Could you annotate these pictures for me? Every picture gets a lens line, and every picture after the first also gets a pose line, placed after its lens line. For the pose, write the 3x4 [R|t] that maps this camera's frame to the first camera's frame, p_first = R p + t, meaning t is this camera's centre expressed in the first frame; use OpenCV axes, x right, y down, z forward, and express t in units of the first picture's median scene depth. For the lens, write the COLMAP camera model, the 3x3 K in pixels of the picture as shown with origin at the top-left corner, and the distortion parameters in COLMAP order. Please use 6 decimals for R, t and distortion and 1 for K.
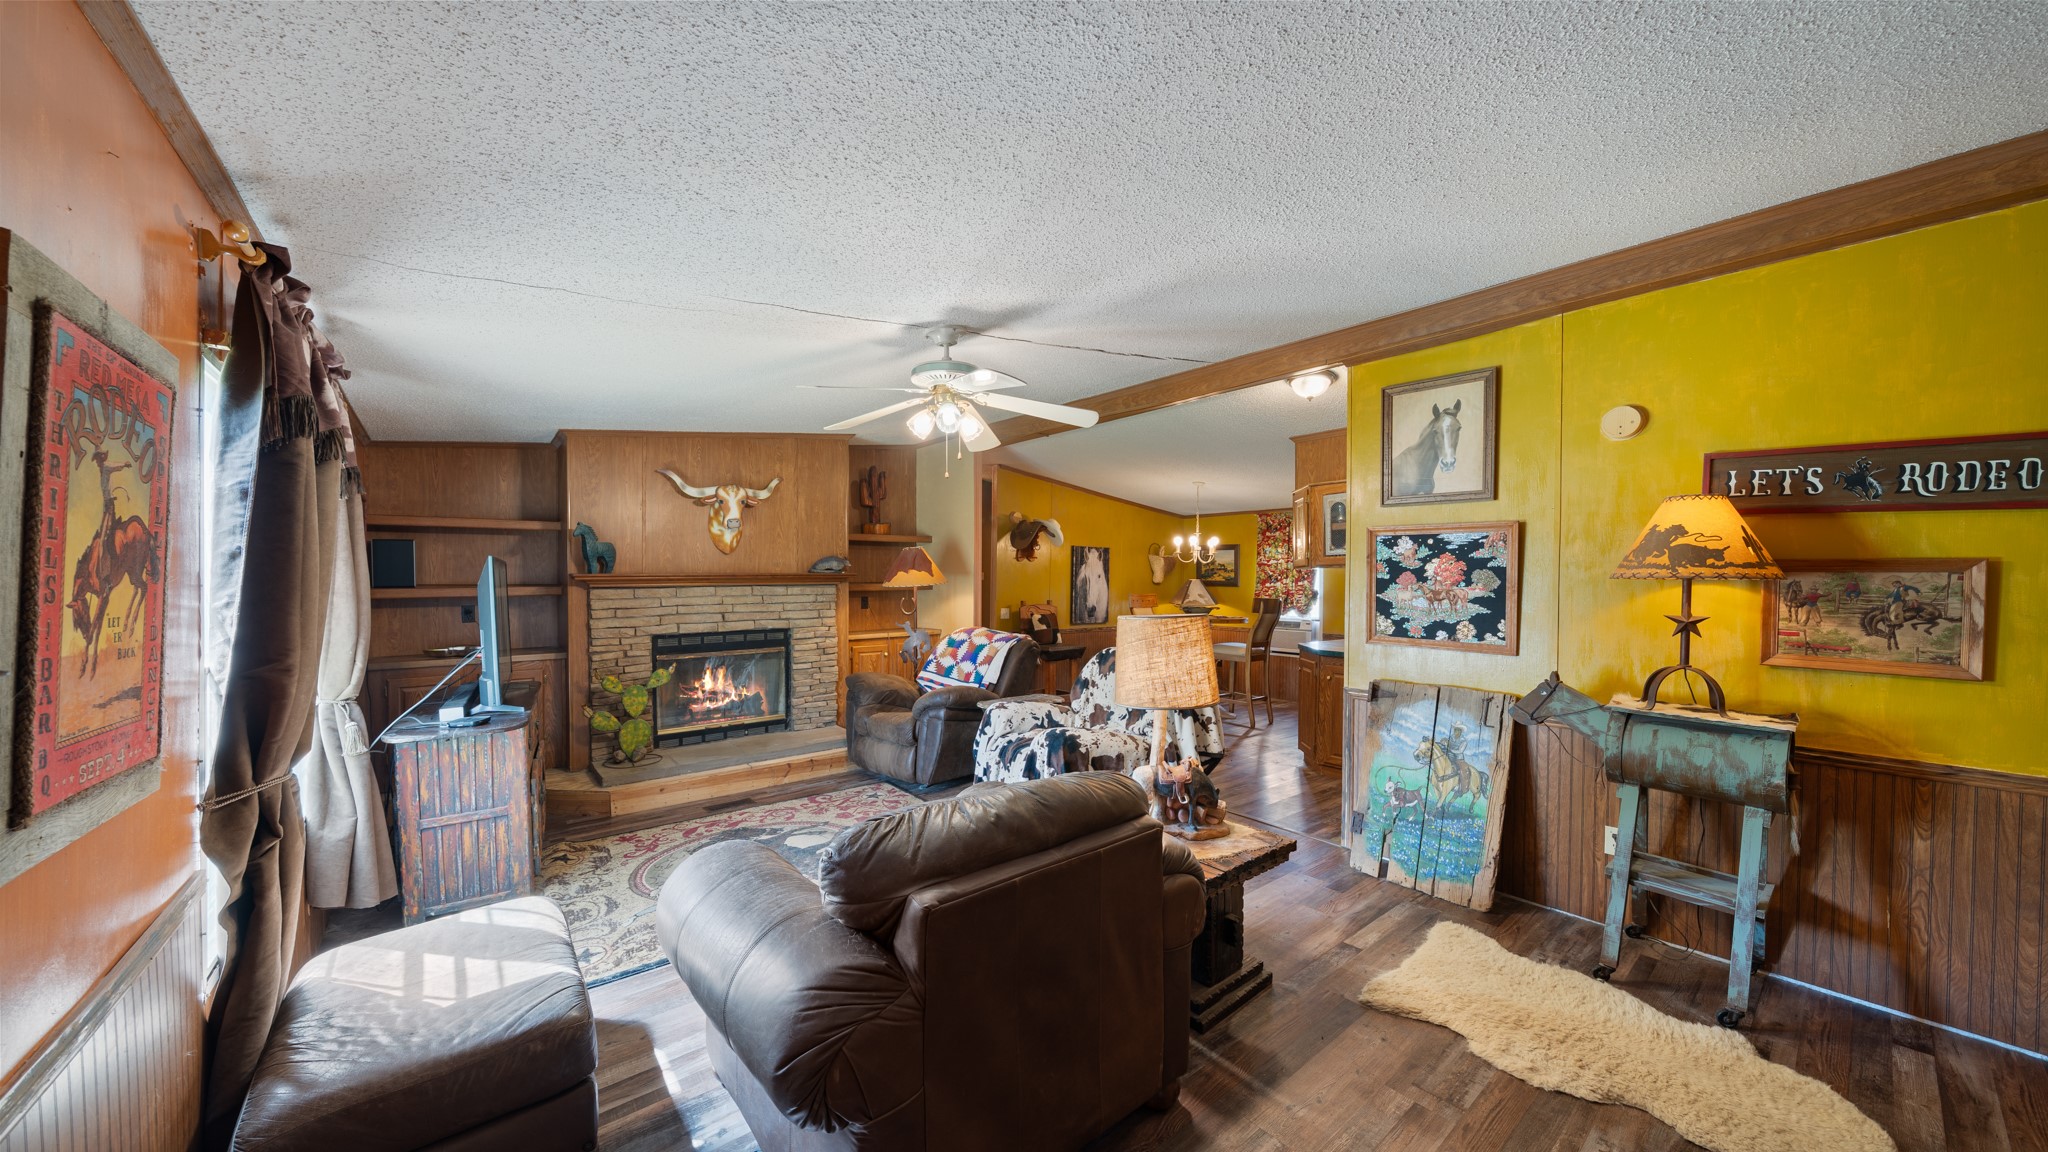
lens RADIAL K [[701.1, 0, 1025.8], [0, 701.1, 586.2], [0, 0, 1]] dist [-0.002599, -0.000209]
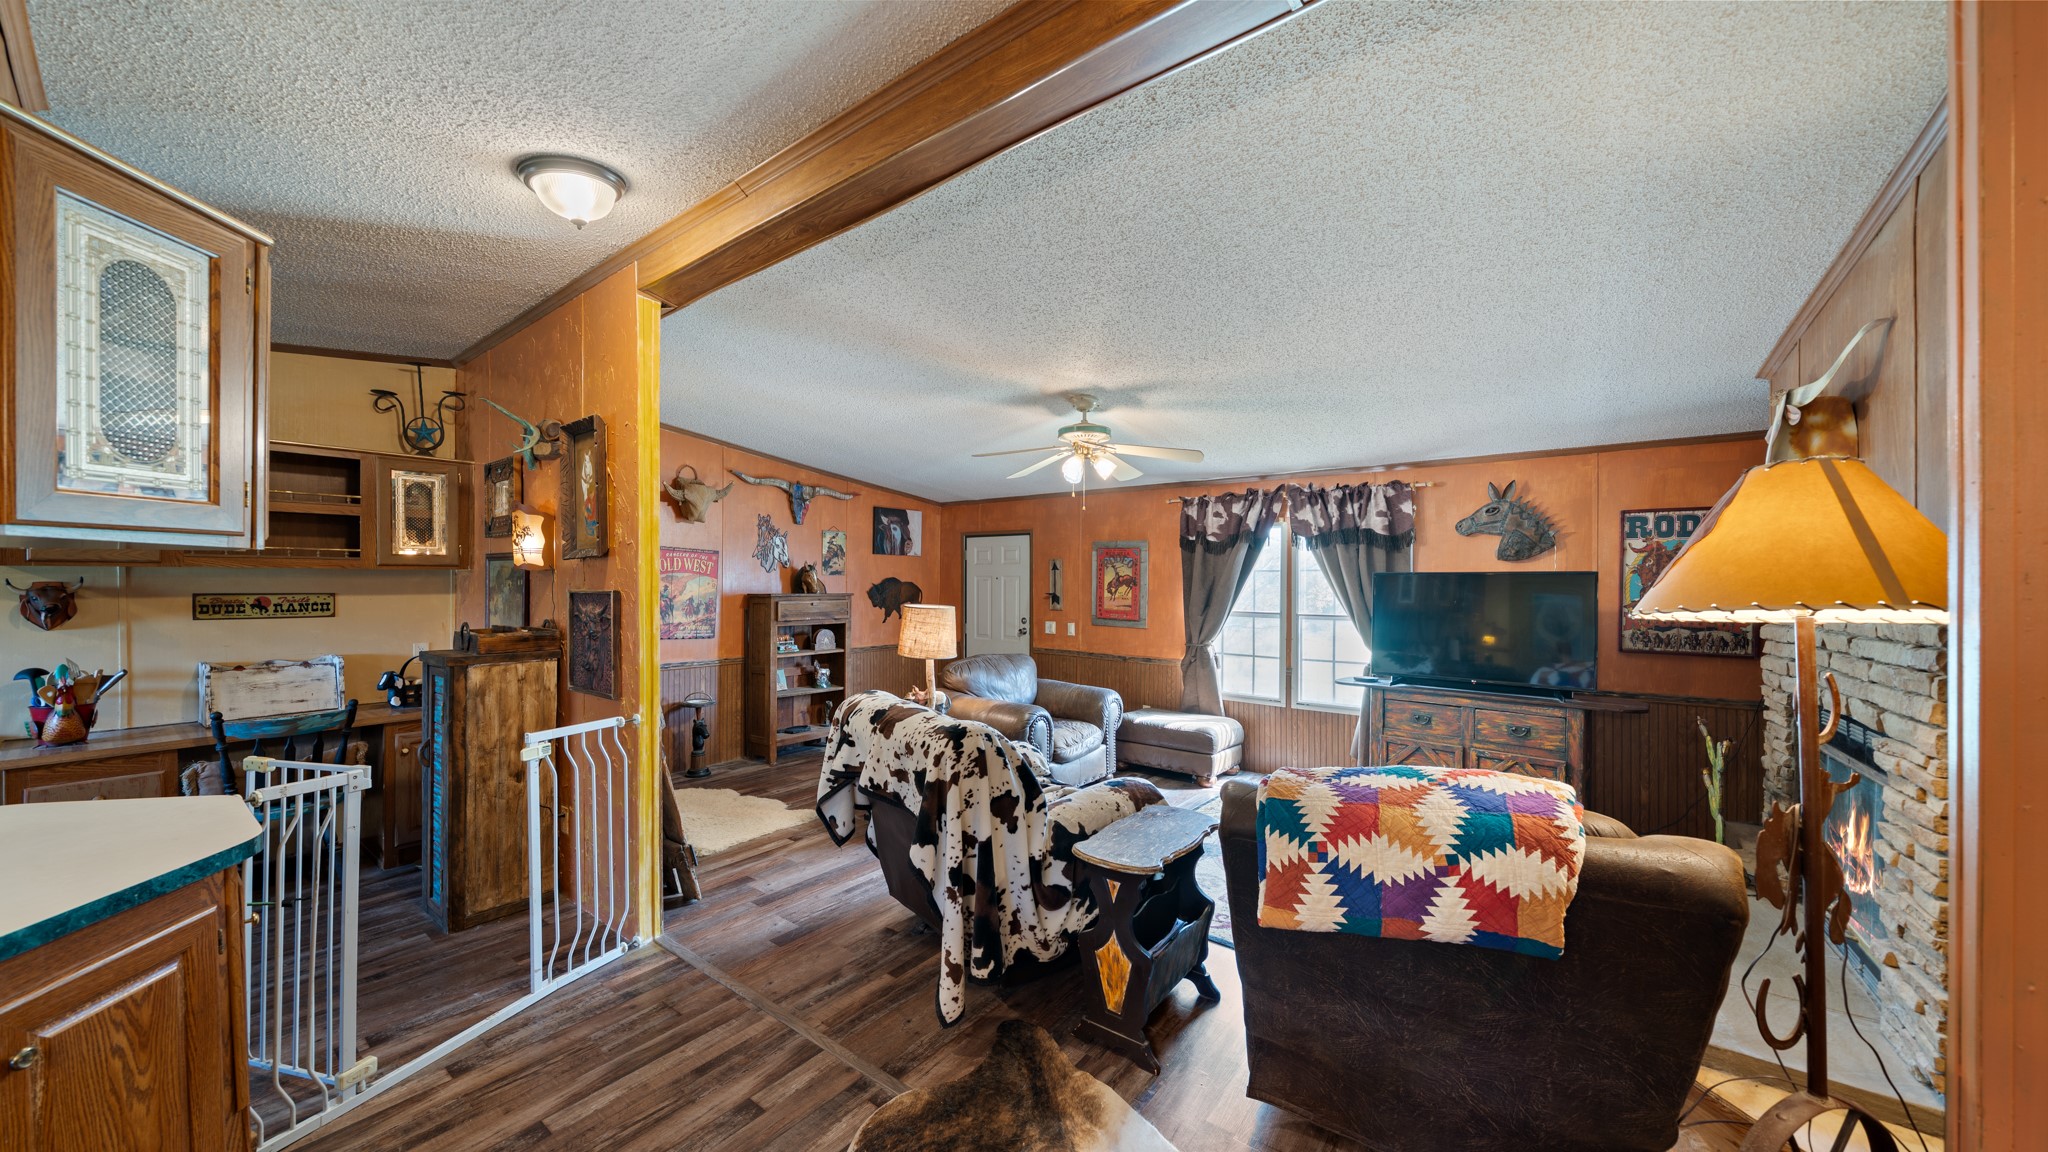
lens RADIAL K [[701.1, 0, 1027.8], [0, 701.1, 585.0], [0, 0, 1]] dist [-0.002599, -0.000209]
pose [[-0.972900, 0.007260, -0.231112, 0.108937], [0.002947, 0.999815, 0.019002, -0.007576], [0.231208, 0.017806, -0.972742, 0.827421]]
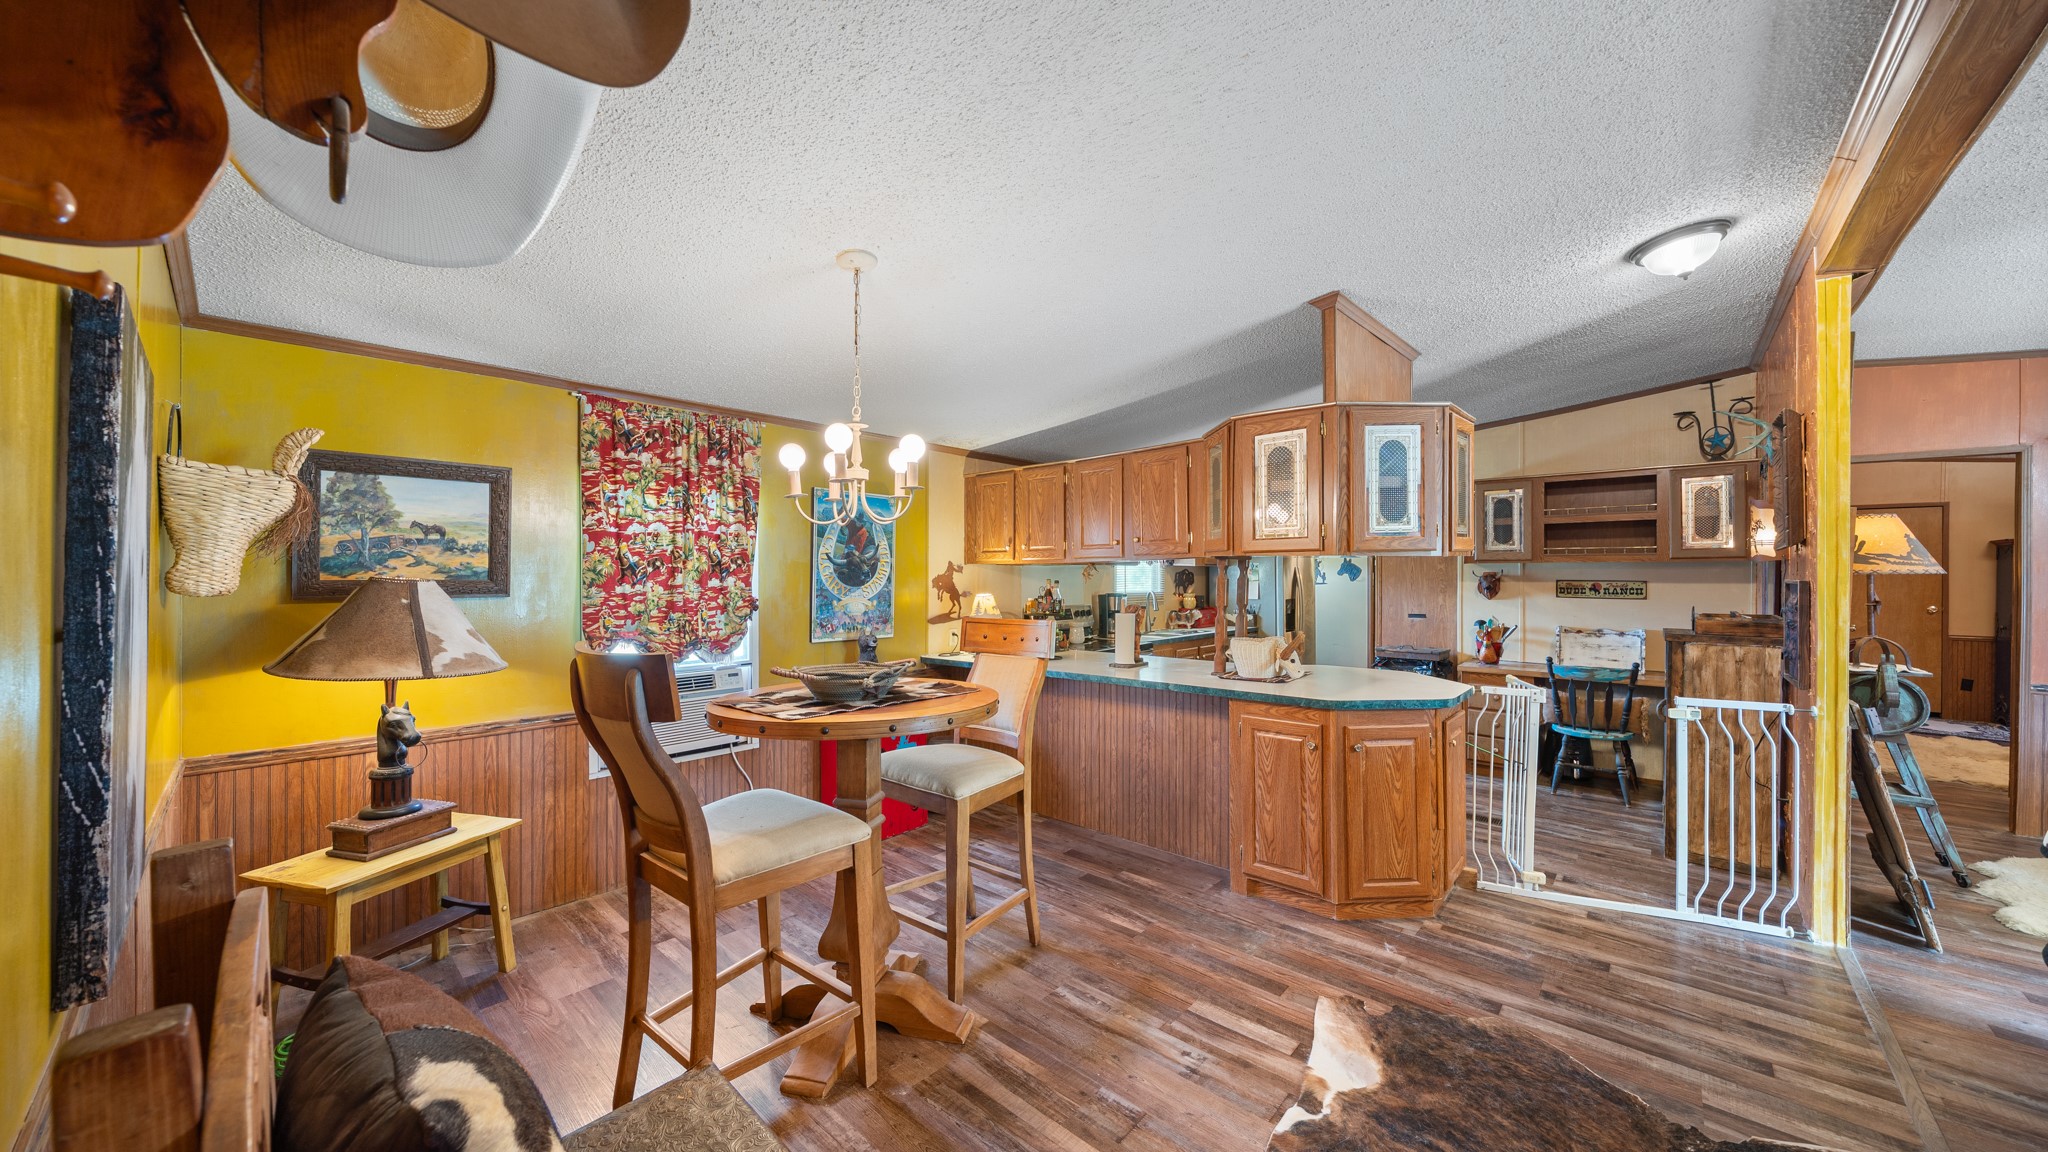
lens RADIAL K [[701.1, 0, 1039.3], [0, 701.1, 578.3], [0, 0, 1]] dist [-0.002599, -0.000209]
pose [[-0.162986, -0.002212, 0.986626, -0.066156], [0.013824, 0.999894, 0.004525, -0.006727], [-0.986532, 0.014377, -0.162938, 0.876193]]
